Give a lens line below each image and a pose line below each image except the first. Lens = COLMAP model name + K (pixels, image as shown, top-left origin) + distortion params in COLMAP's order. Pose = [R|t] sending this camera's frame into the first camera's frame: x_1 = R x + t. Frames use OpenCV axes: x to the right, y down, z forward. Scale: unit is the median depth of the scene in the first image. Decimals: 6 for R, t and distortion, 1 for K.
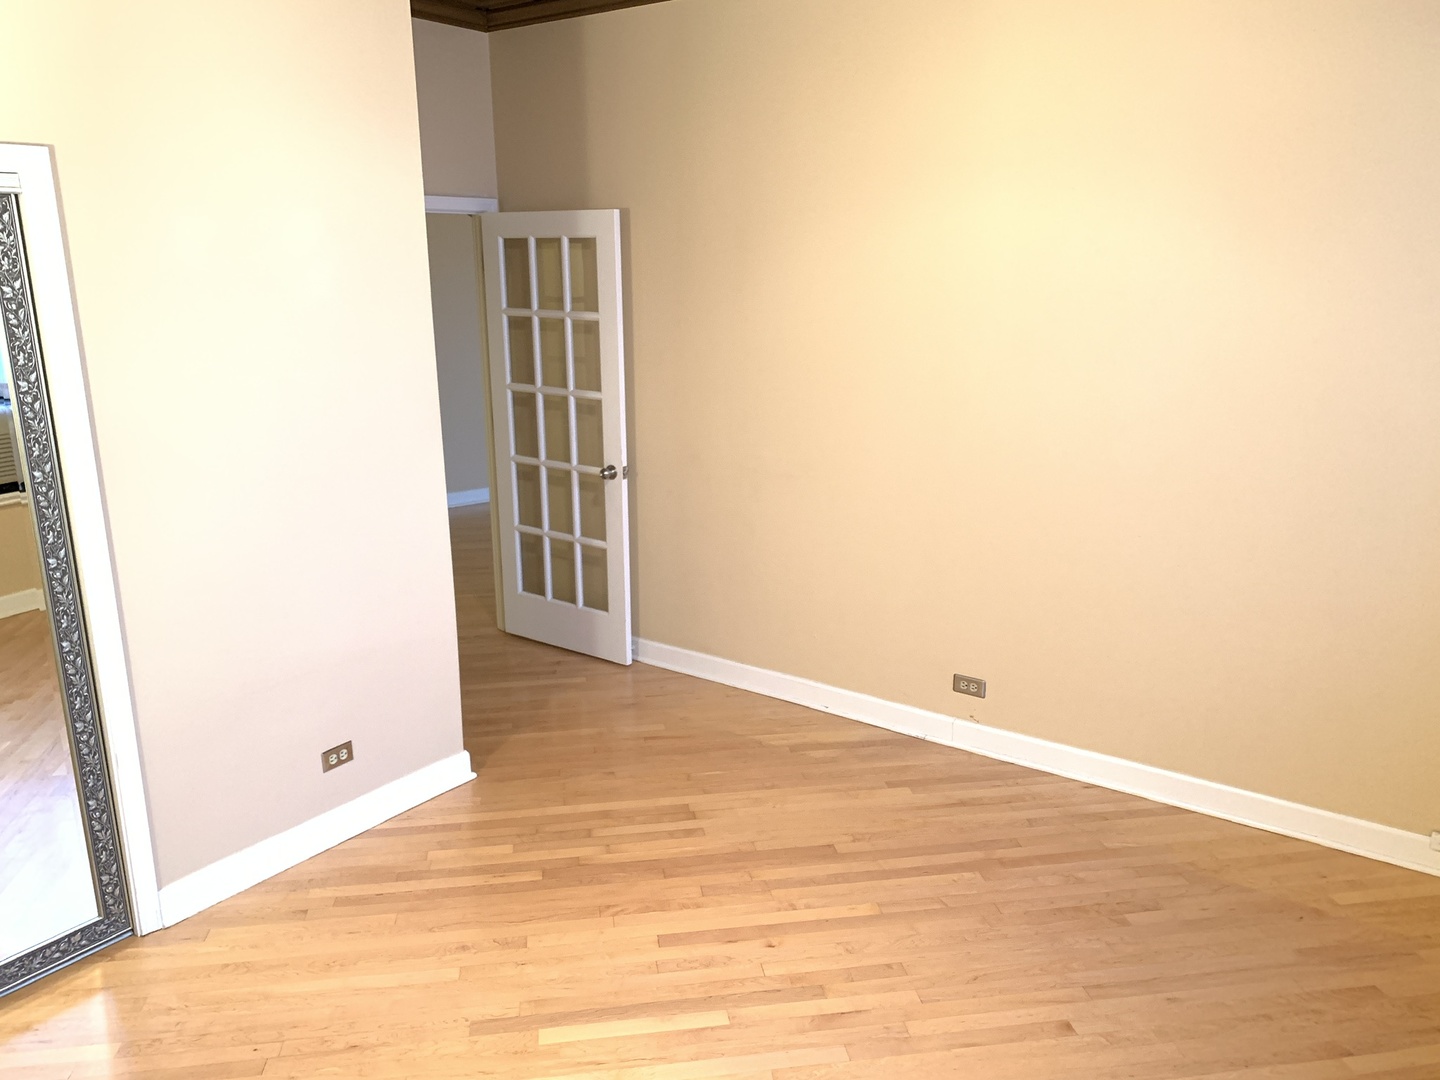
lens RADIAL K [[1093.8, 0, 705.4], [0, 1093.8, 535.9], [0, 0, 1]] dist [0.027687, -0.030003]
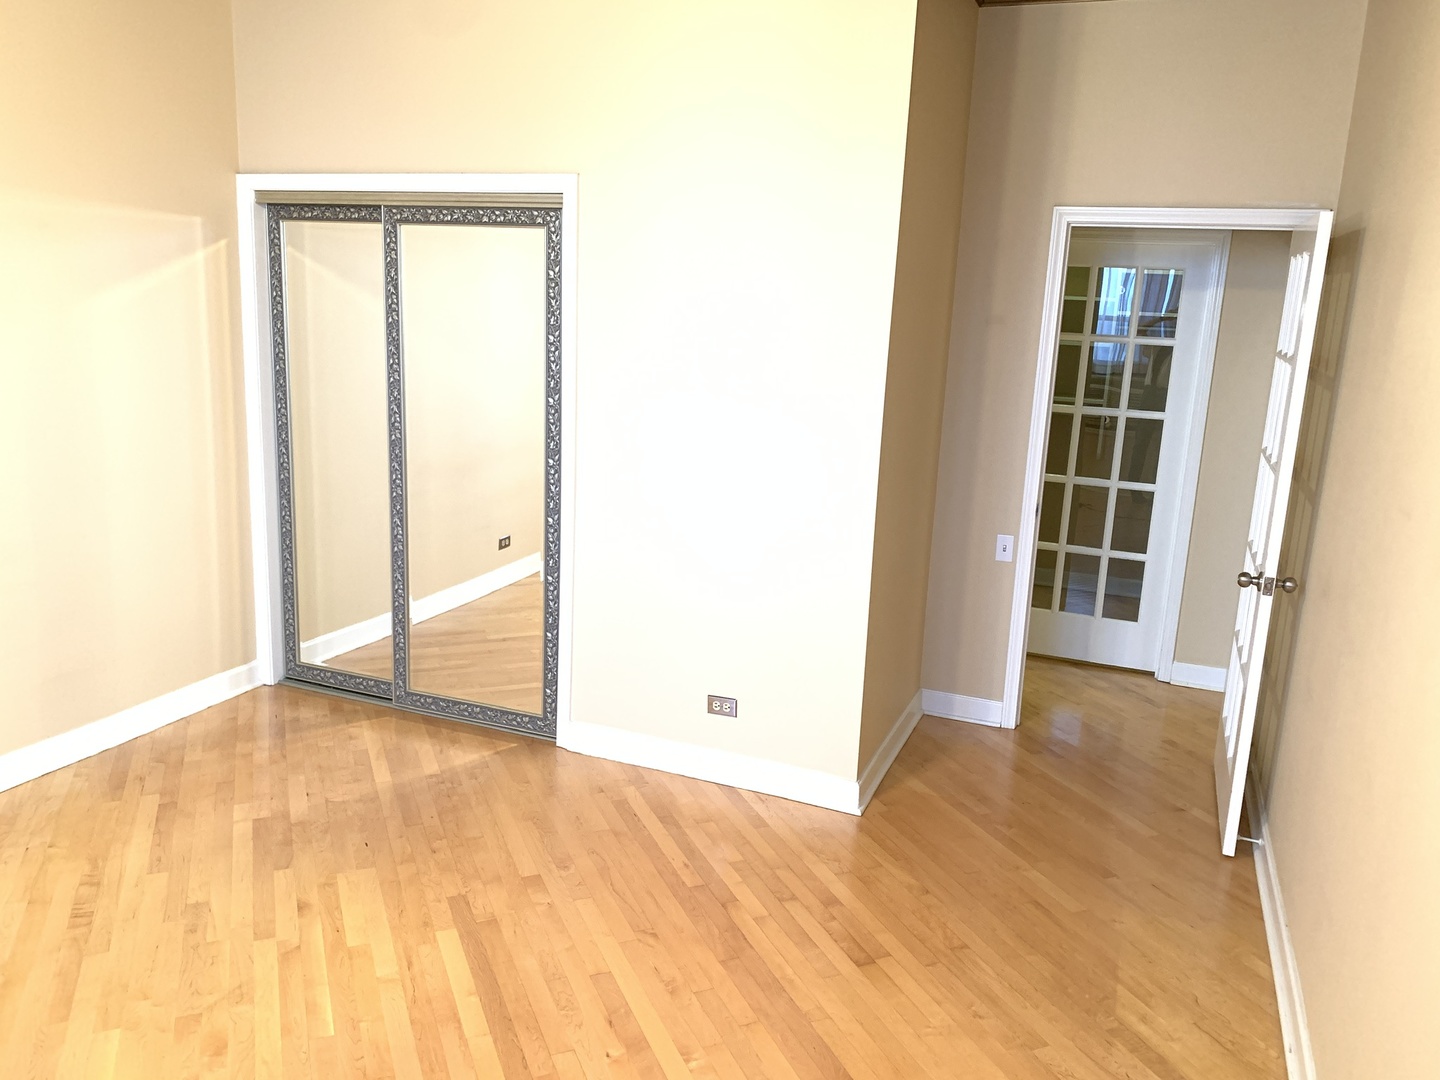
lens RADIAL K [[1093.8, 0, 705.4], [0, 1093.8, 535.9], [0, 0, 1]] dist [0.027687, -0.030003]
pose [[0.238645, 0.230192, -0.943430, 0.730140], [-0.279326, 0.946715, 0.160336, -0.149021], [0.930067, 0.225261, 0.290228, 0.685424]]
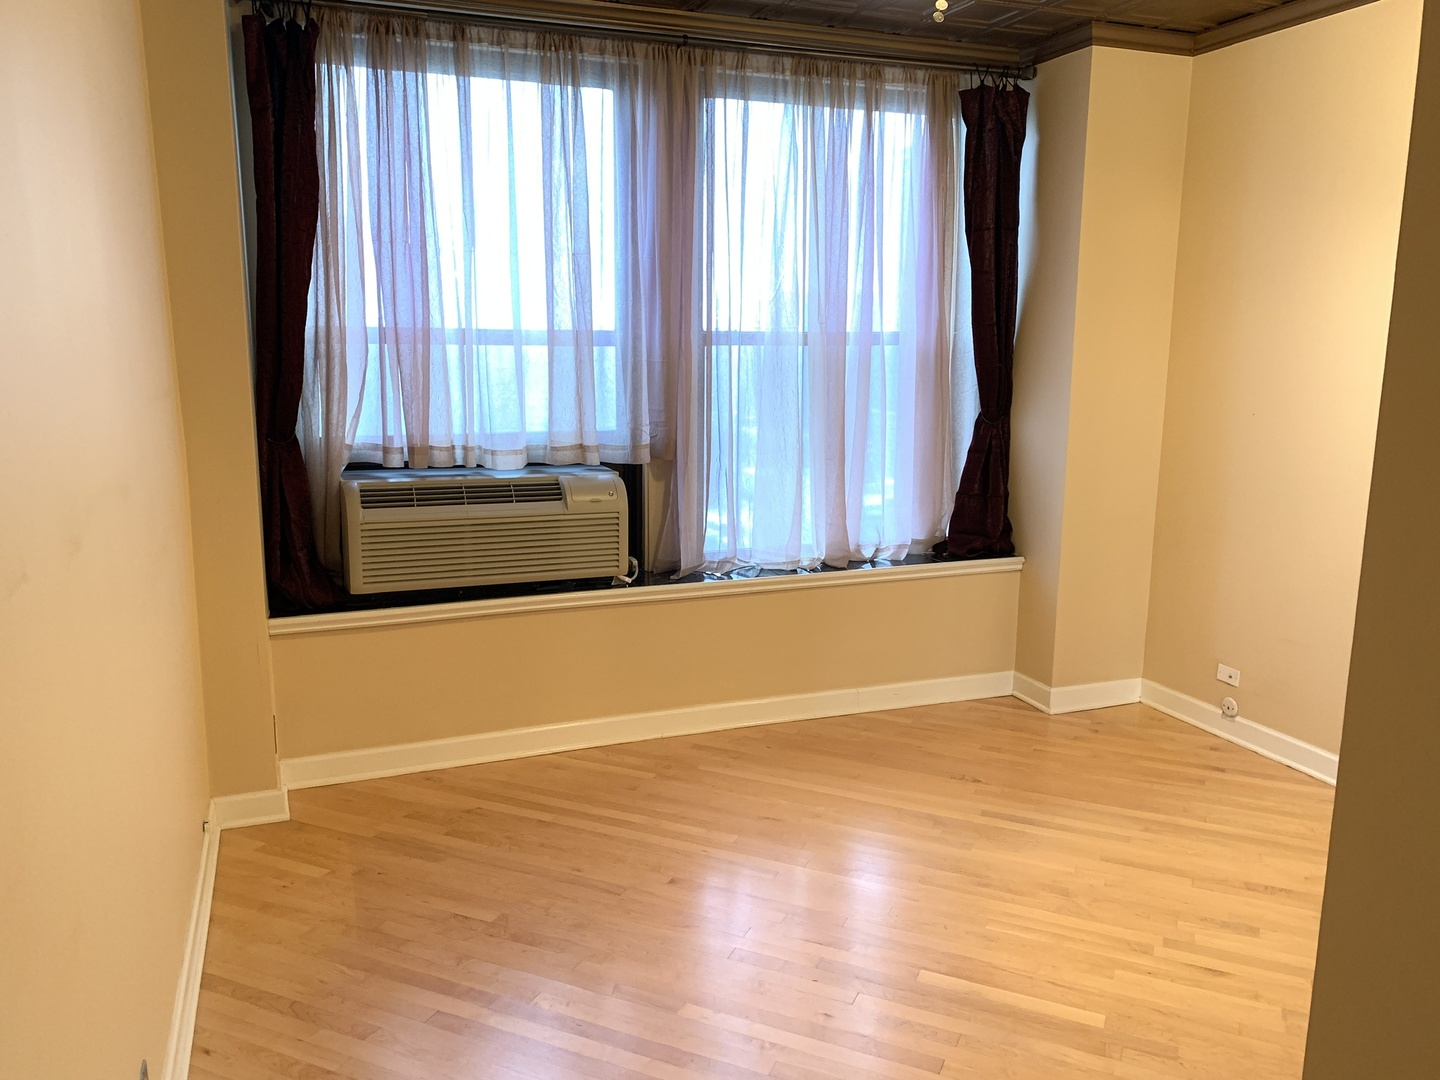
lens RADIAL K [[1093.8, 0, 705.4], [0, 1093.8, 535.9], [0, 0, 1]] dist [0.027687, -0.030003]
pose [[-0.840234, -0.097369, 0.533410, -0.282333], [0.135894, 0.914533, 0.381002, -0.329036], [-0.524919, 0.392618, -0.755190, 1.481711]]
